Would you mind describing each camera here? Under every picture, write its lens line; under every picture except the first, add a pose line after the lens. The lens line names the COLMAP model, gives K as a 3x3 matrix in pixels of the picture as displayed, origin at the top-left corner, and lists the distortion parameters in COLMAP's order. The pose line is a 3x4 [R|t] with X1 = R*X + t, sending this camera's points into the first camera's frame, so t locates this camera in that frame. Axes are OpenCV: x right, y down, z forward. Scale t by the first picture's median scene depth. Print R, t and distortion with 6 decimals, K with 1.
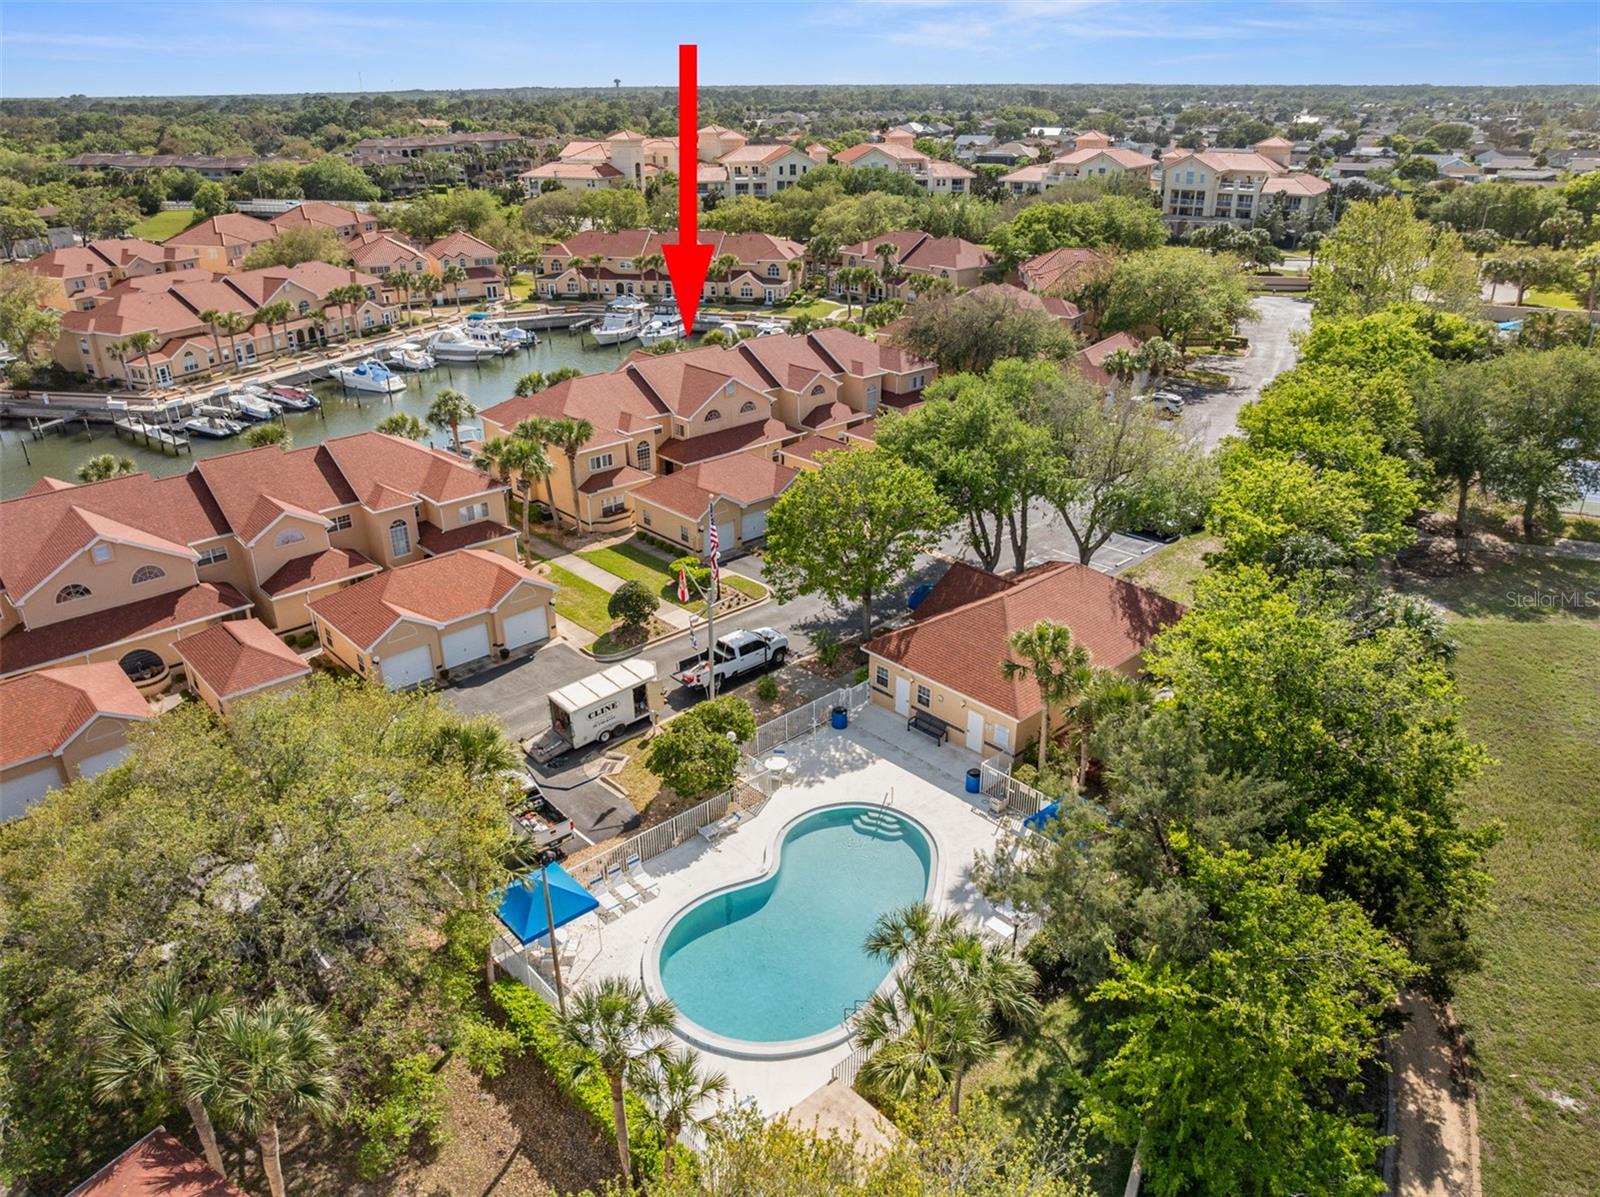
lens RADIAL K [[1124.9, 0, 800.0], [0, 1124.9, 598.5], [0, 0, 1]] dist [-0.040317, 0.003967]
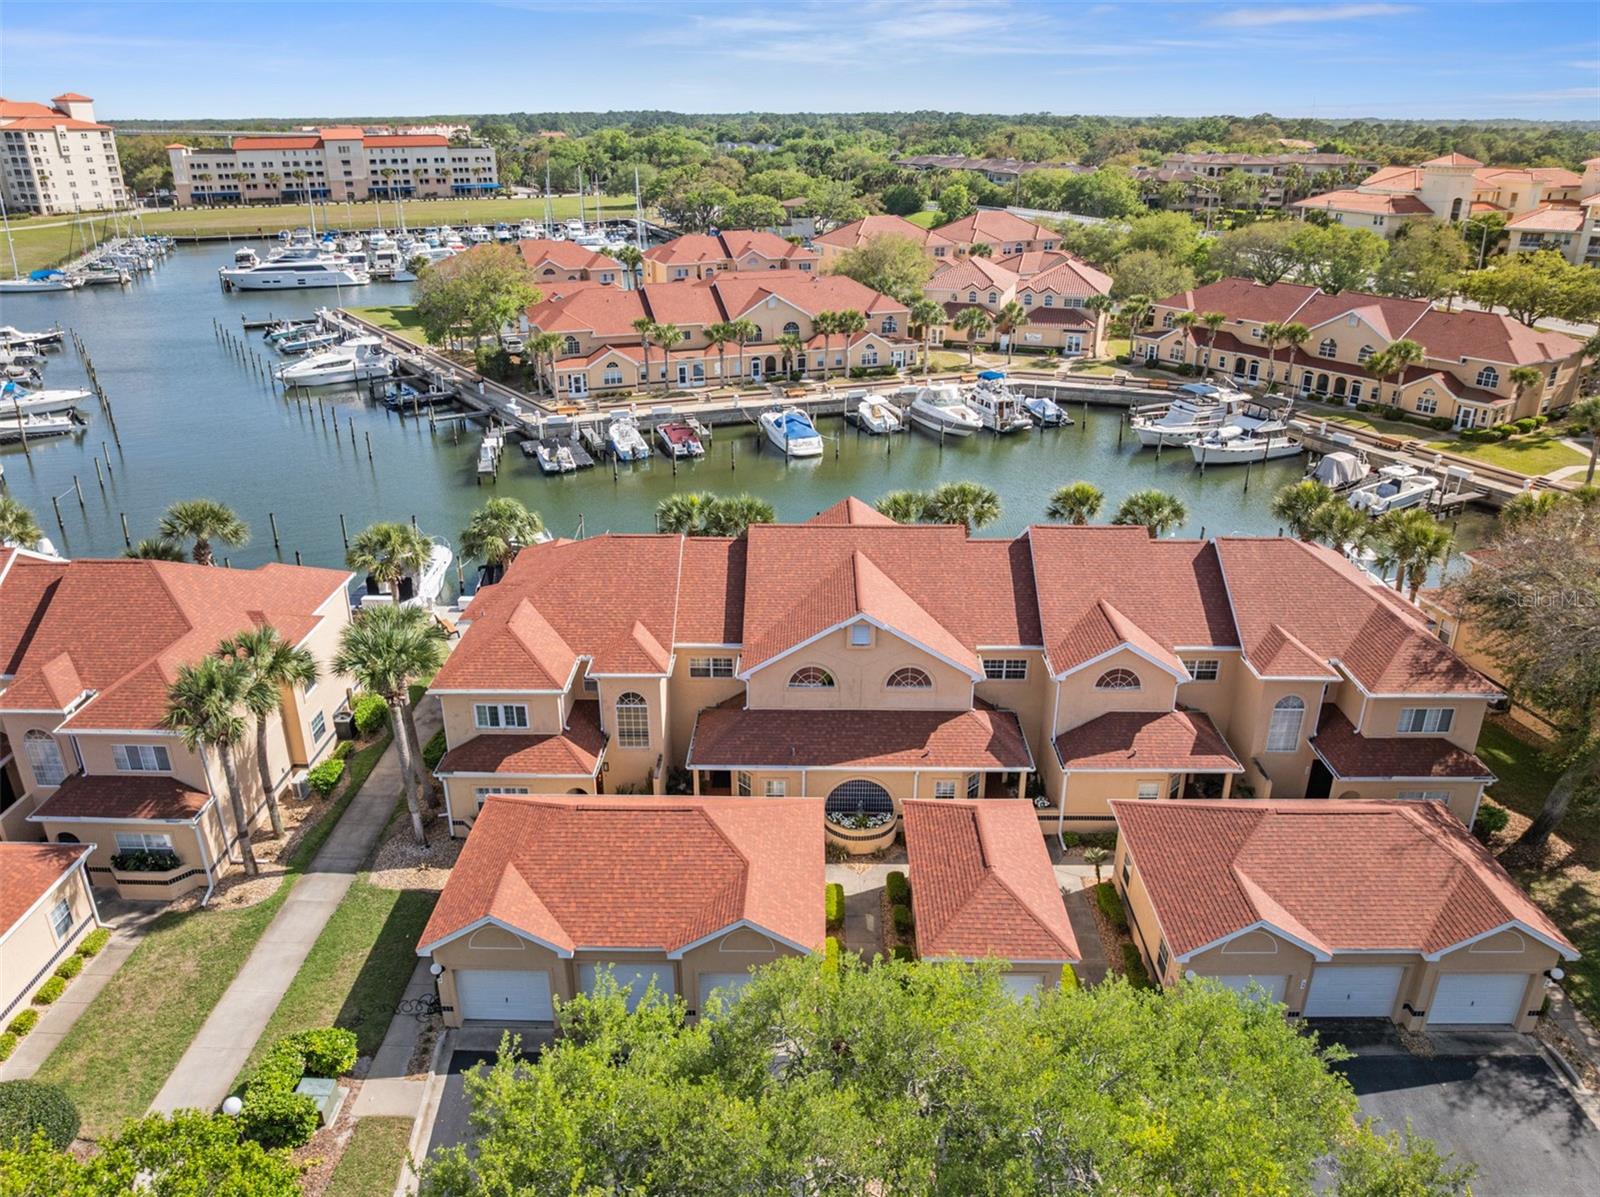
lens RADIAL K [[1120.6, 0, 800.0], [0, 1120.6, 598.5], [0, 0, 1]] dist [-0.053488, 0.025804]
pose [[0.725050, 0.279322, -0.629509, 0.118929], [-0.290994, 0.952708, 0.087571, -0.134801], [0.624199, 0.119690, 0.772043, 0.360221]]
